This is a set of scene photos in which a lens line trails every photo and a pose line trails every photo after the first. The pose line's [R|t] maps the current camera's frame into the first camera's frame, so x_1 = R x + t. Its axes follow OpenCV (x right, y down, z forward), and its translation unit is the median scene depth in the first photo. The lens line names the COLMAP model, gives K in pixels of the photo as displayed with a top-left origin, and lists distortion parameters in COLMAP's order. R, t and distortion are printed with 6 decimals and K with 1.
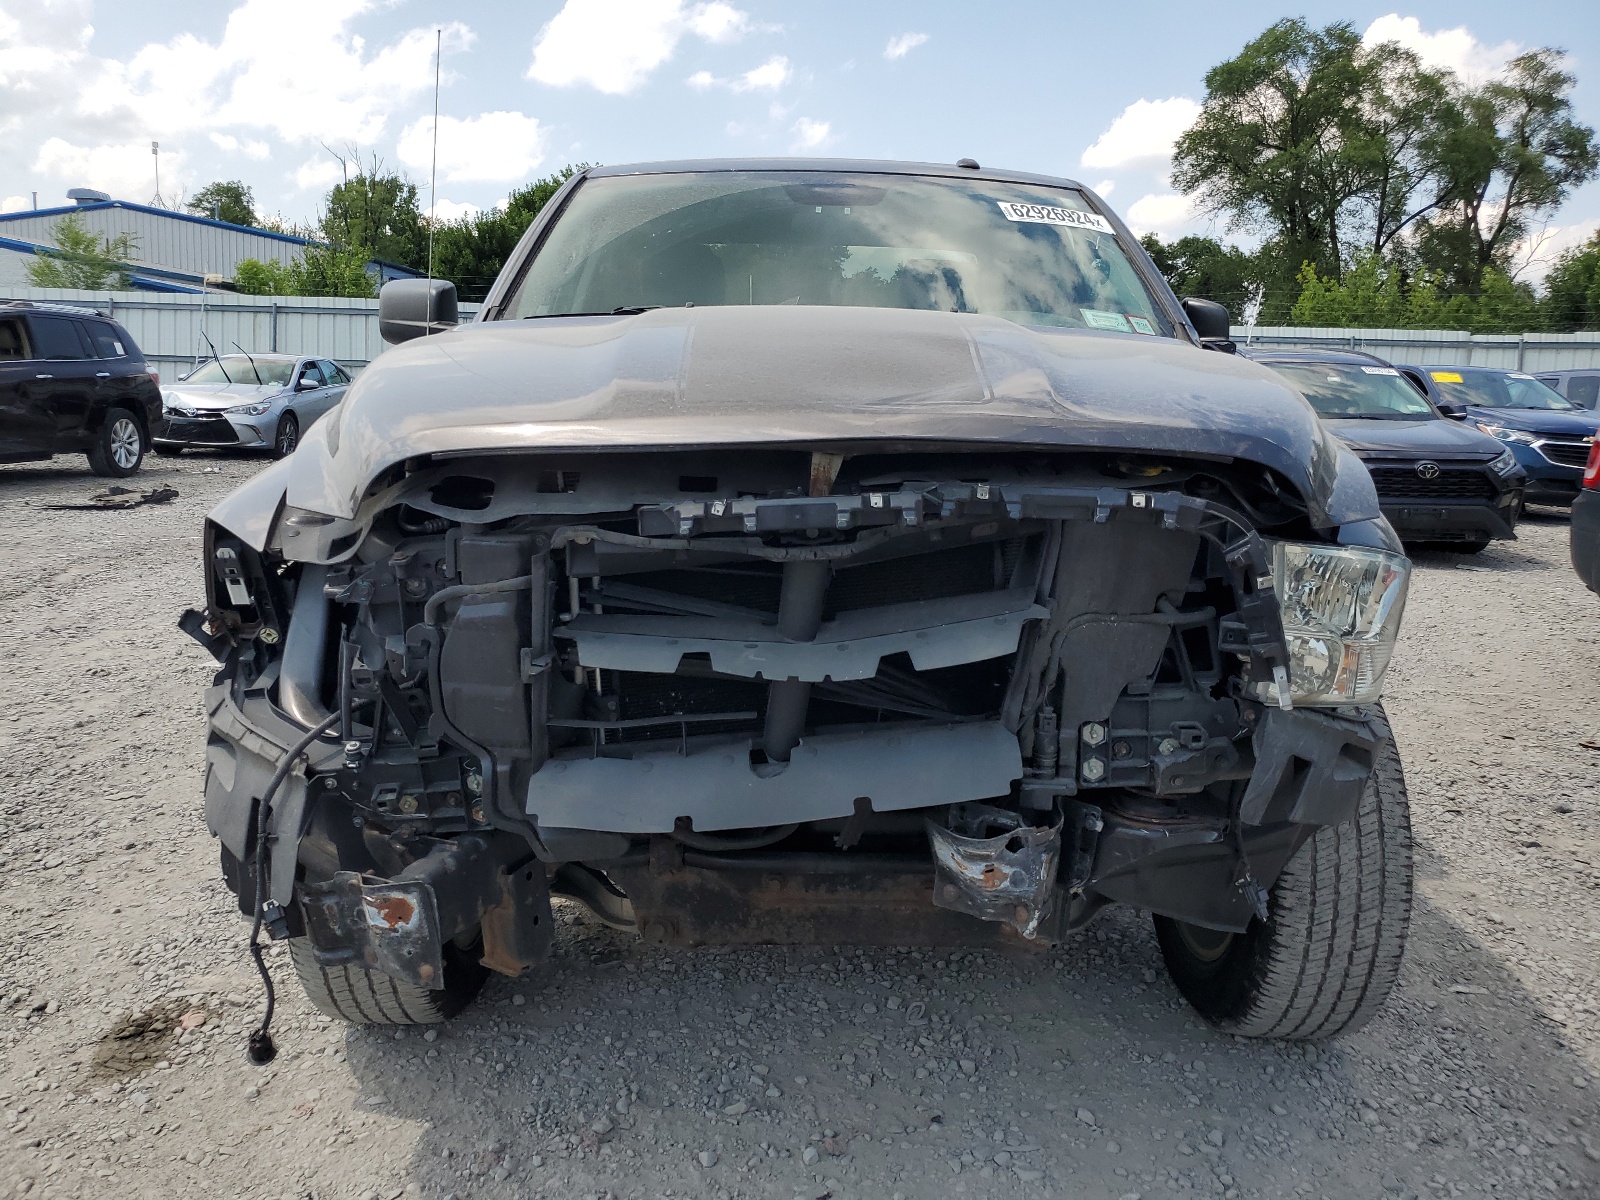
lens RADIAL K [[1276.0, 0, 794.8], [0, 1276.0, 589.8], [0, 0, 1]] dist [0.006533, -0.002743]
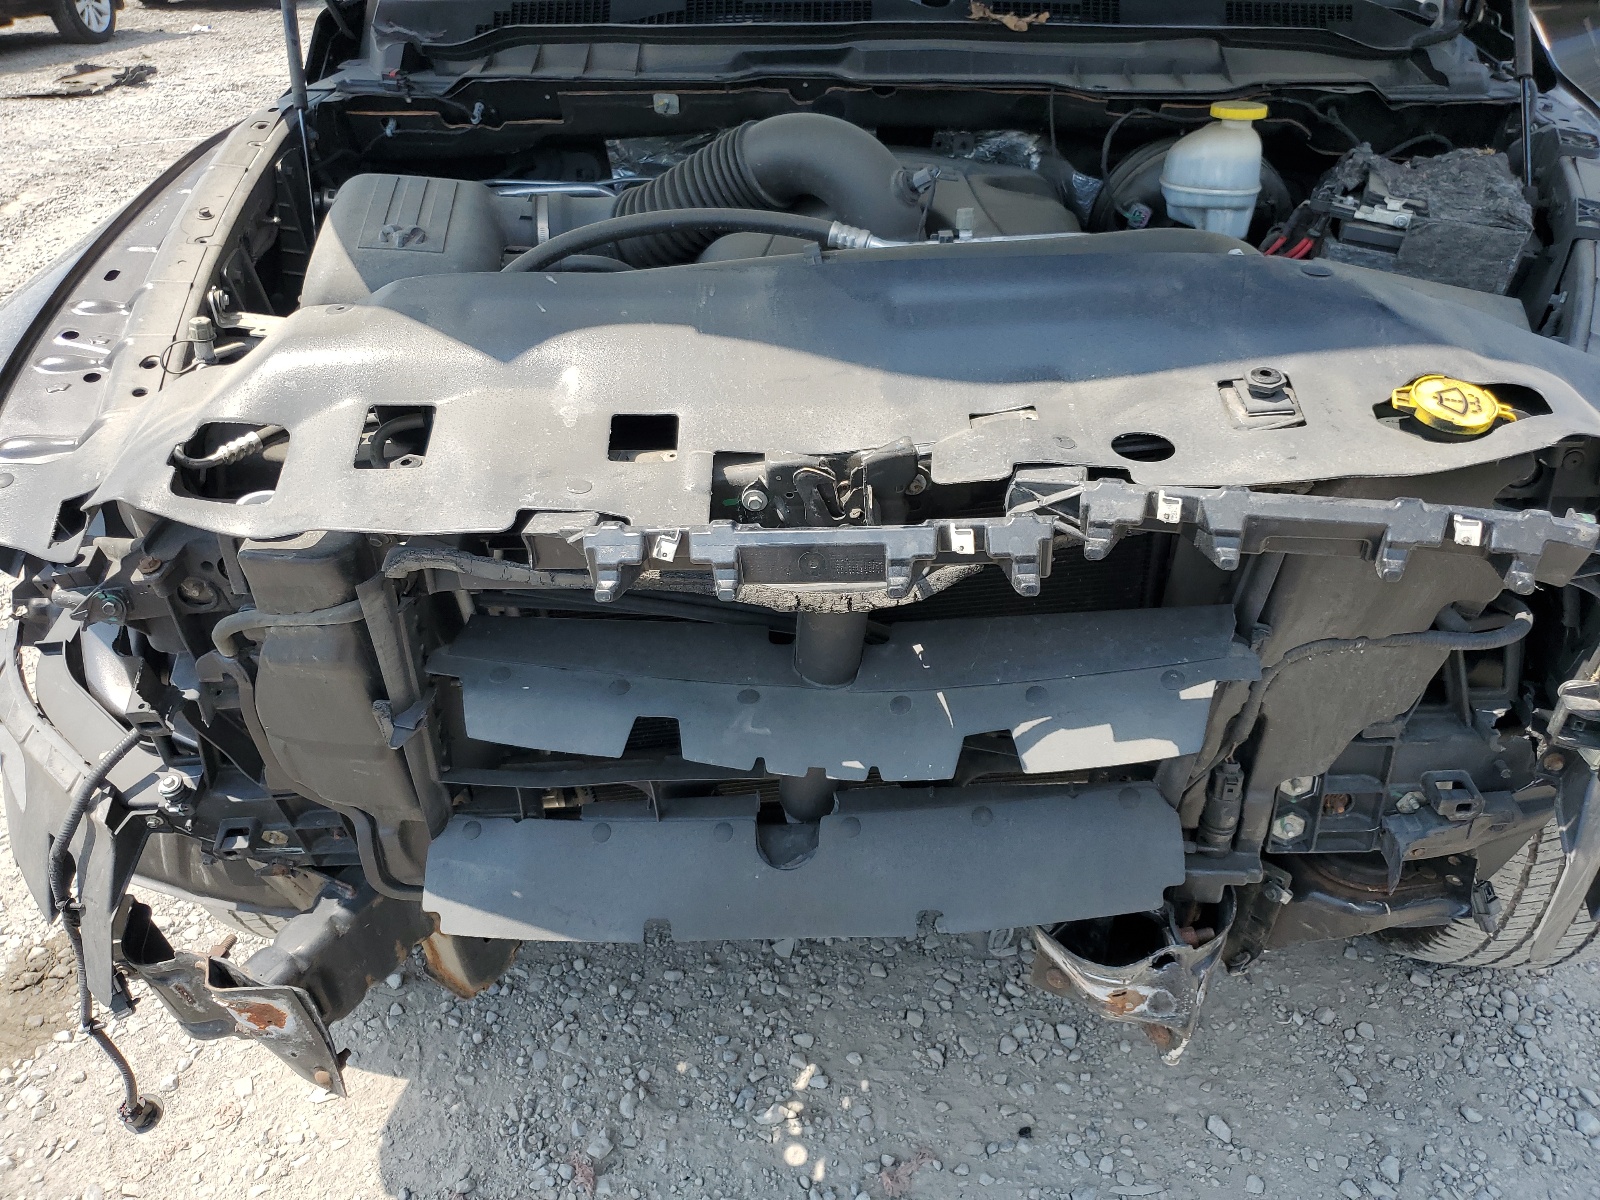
lens RADIAL K [[1276.0, 0, 819.5], [0, 1276.0, 551.0], [0, 0, 1]] dist [0.006533, -0.002743]
pose [[0.998902, -0.004731, -0.046603, 0.022464], [0.019927, 0.943298, 0.331348, -0.180050], [0.042393, -0.331913, 0.942357, 0.370563]]
